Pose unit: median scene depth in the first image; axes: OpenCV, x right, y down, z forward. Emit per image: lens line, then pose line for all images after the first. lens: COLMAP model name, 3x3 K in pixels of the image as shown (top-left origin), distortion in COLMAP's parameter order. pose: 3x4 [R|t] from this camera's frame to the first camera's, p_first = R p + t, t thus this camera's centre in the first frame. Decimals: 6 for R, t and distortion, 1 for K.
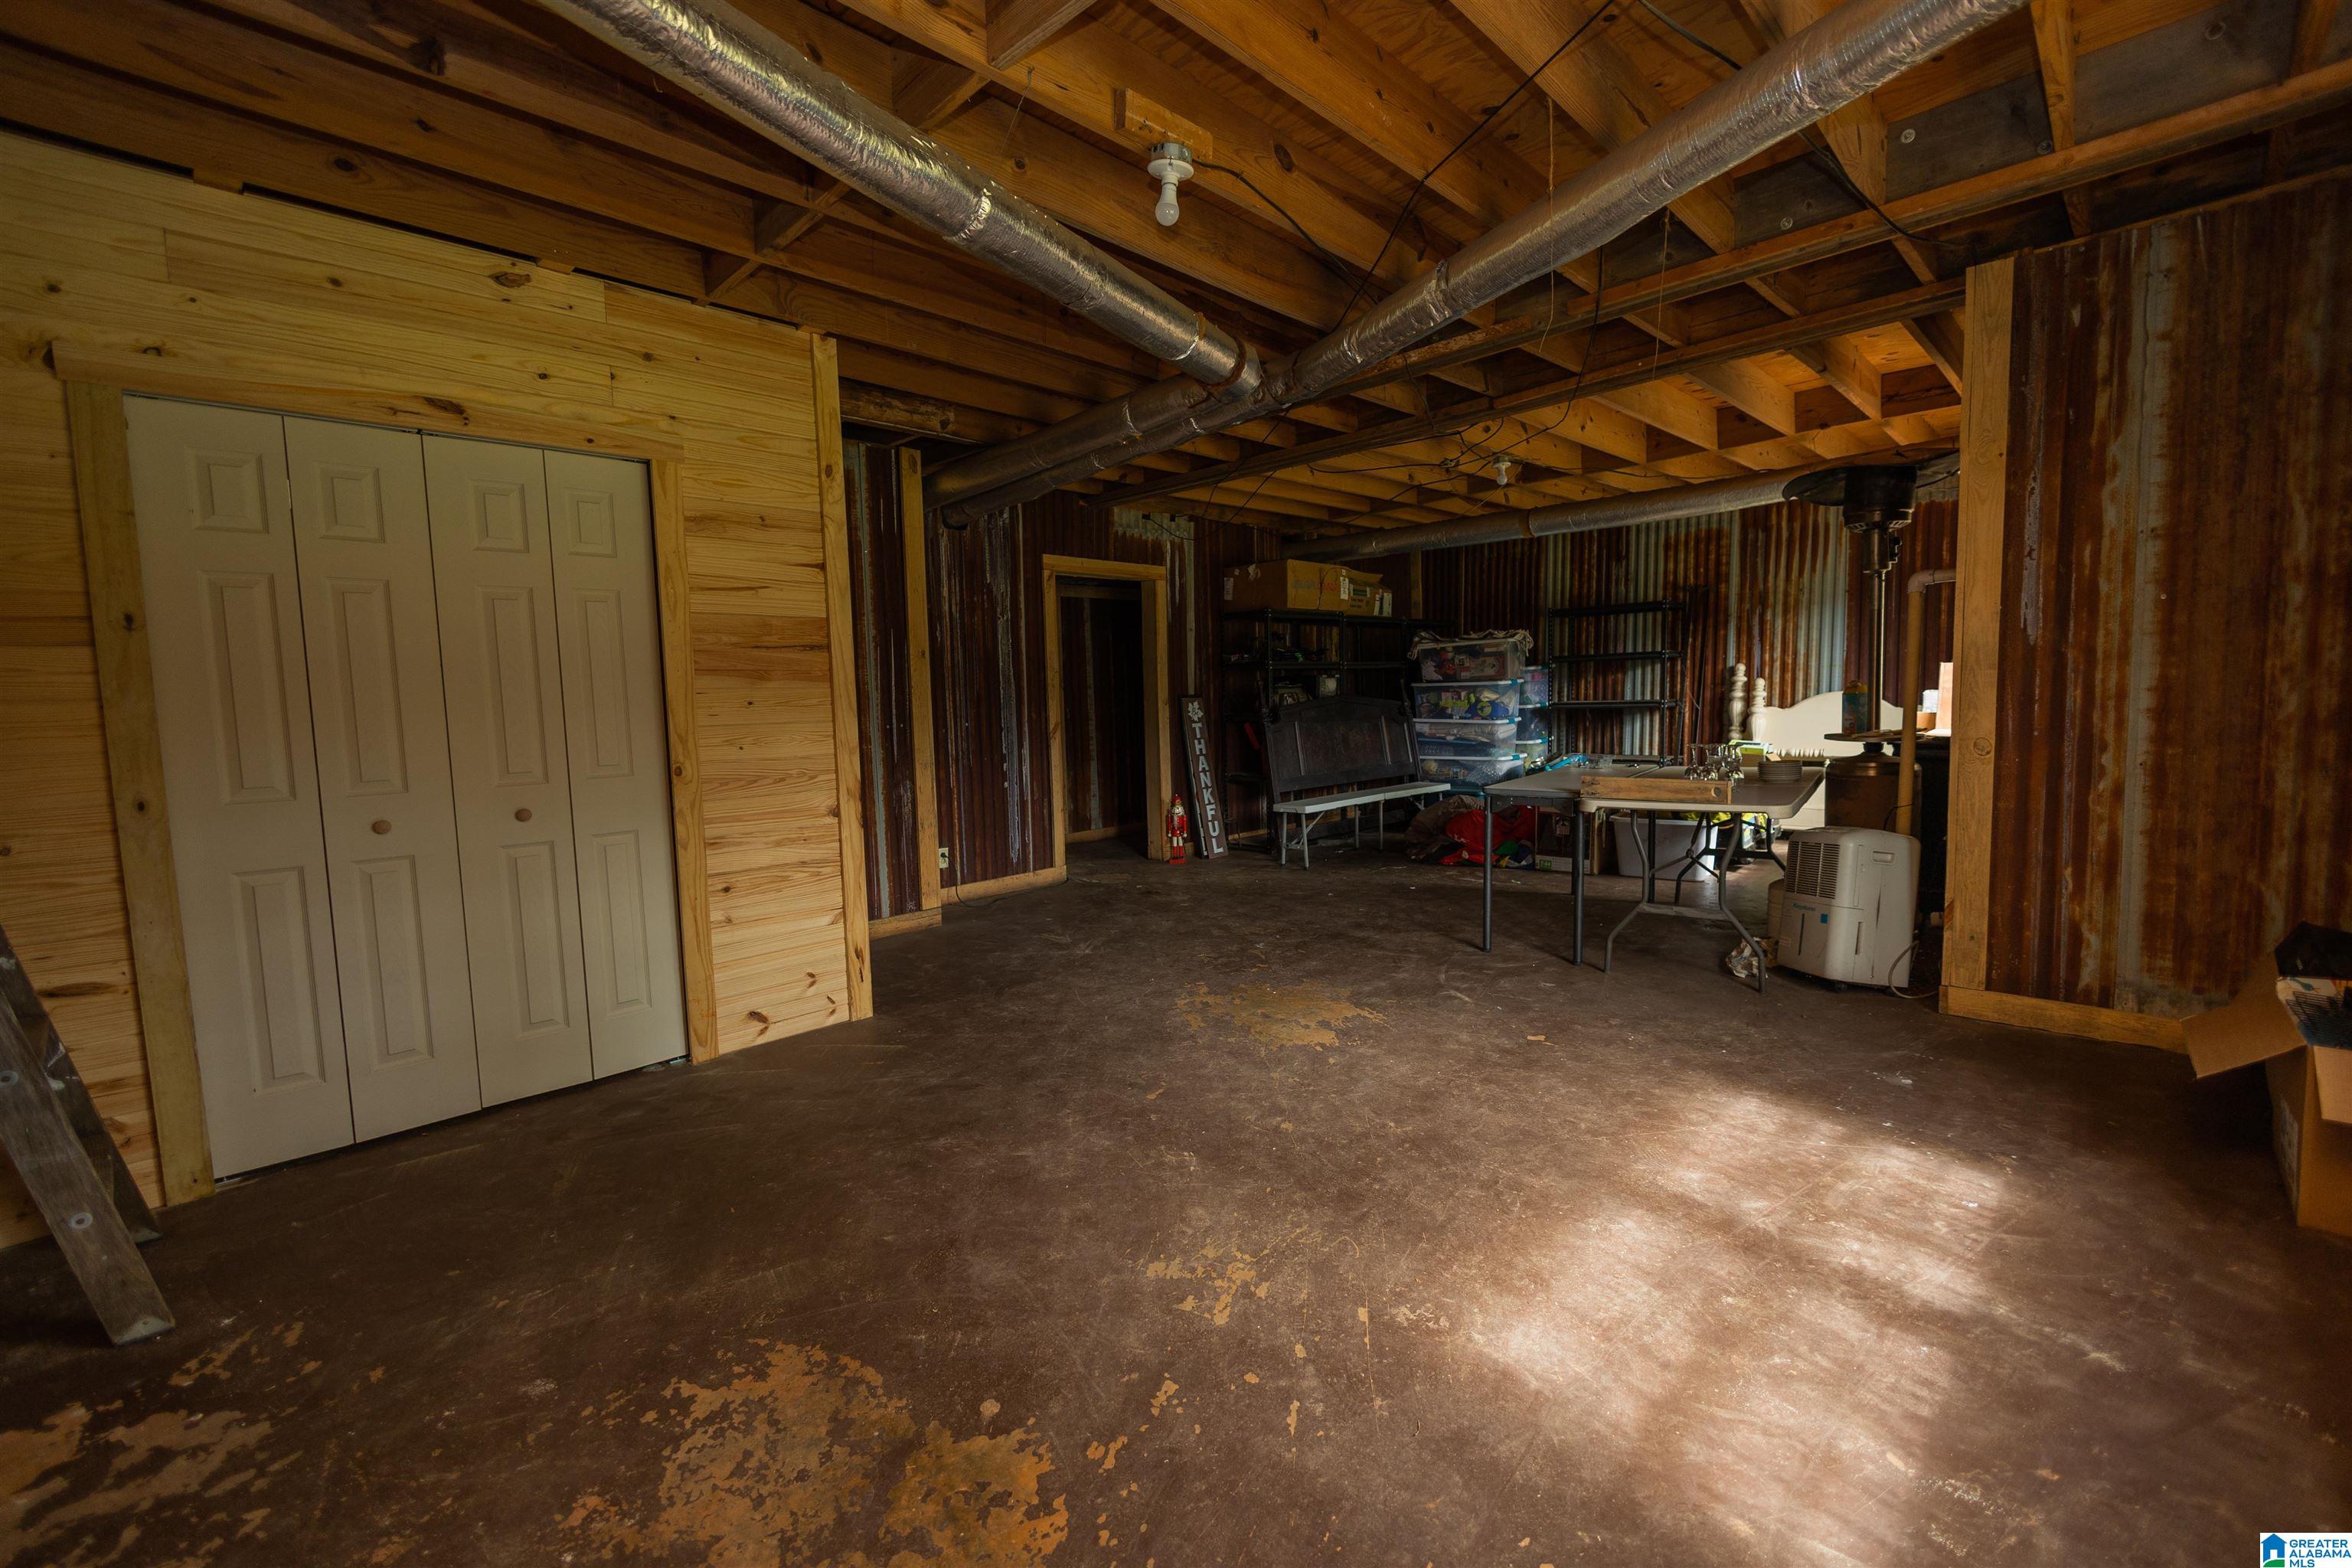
lens RADIAL K [[999.6, 0, 1176.0], [0, 999.6, 784.0], [0, 0, 1]] dist [-0.000982, -0.000181]
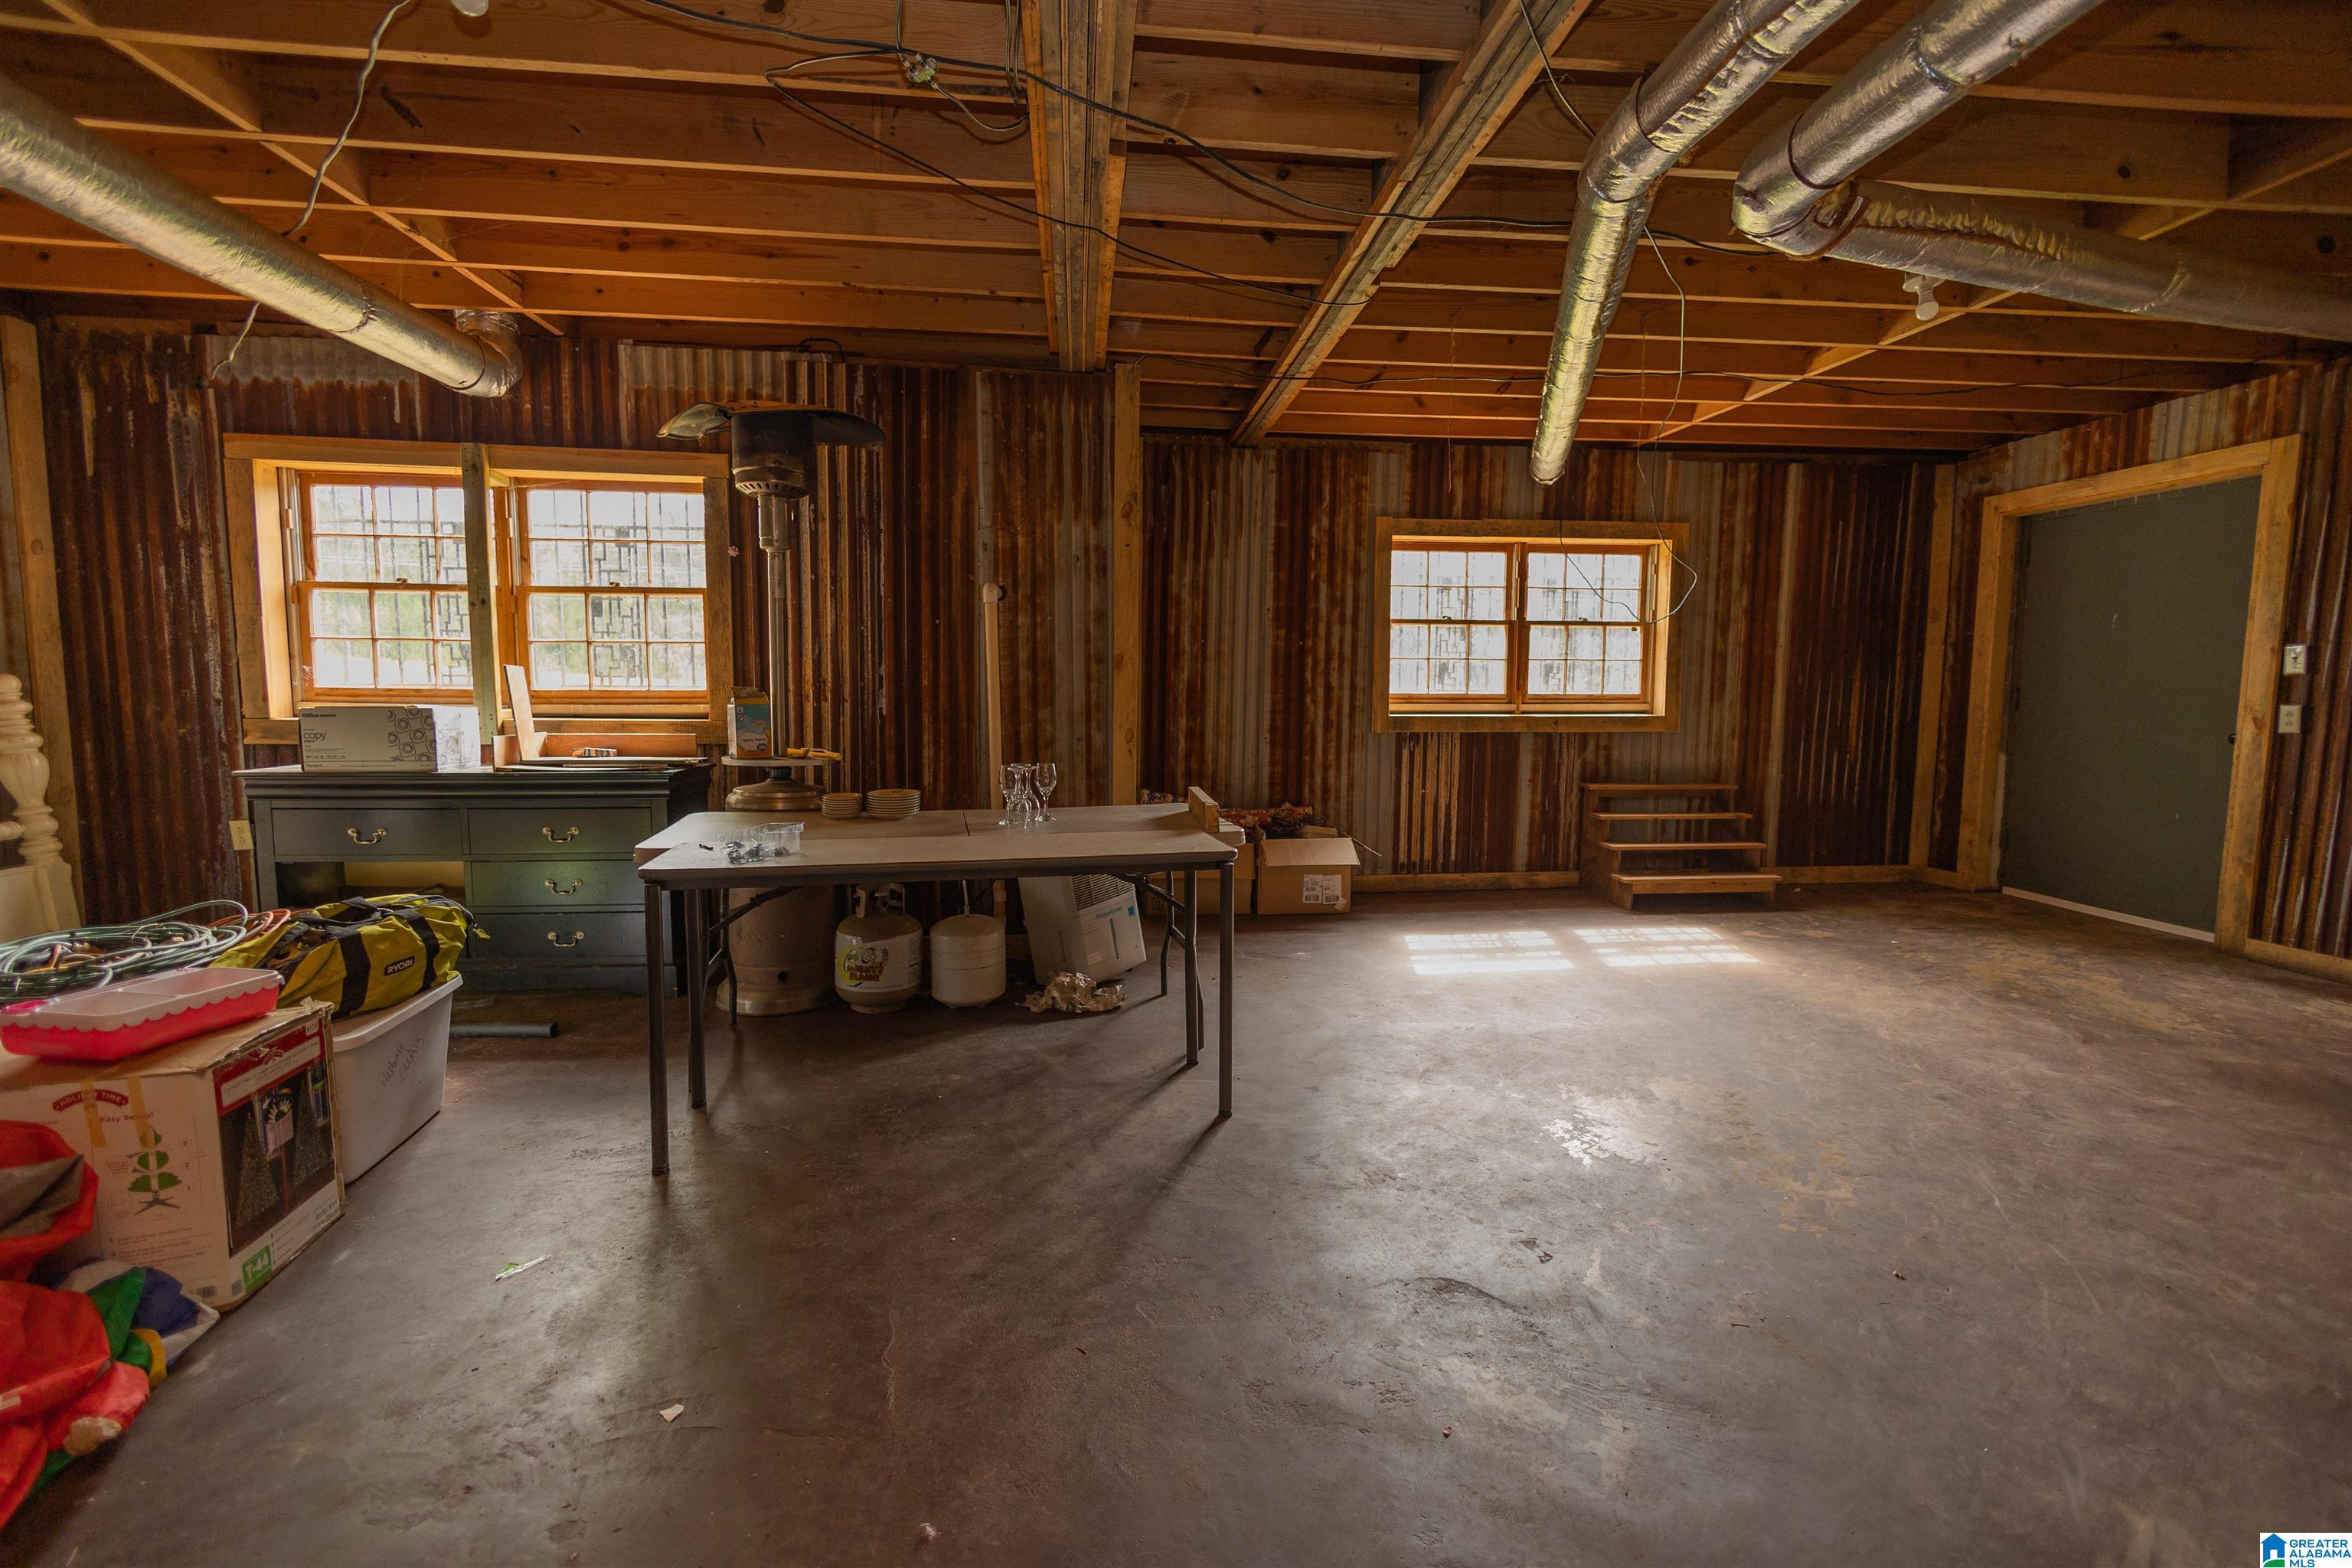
lens RADIAL K [[999.6, 0, 1176.0], [0, 999.6, 784.0], [0, 0, 1]] dist [-0.000982, -0.000181]
pose [[-0.773021, -0.036720, 0.633317, -0.075262], [0.070329, 0.987209, 0.143081, -0.185738], [-0.630470, 0.155145, -0.760551, 2.226071]]
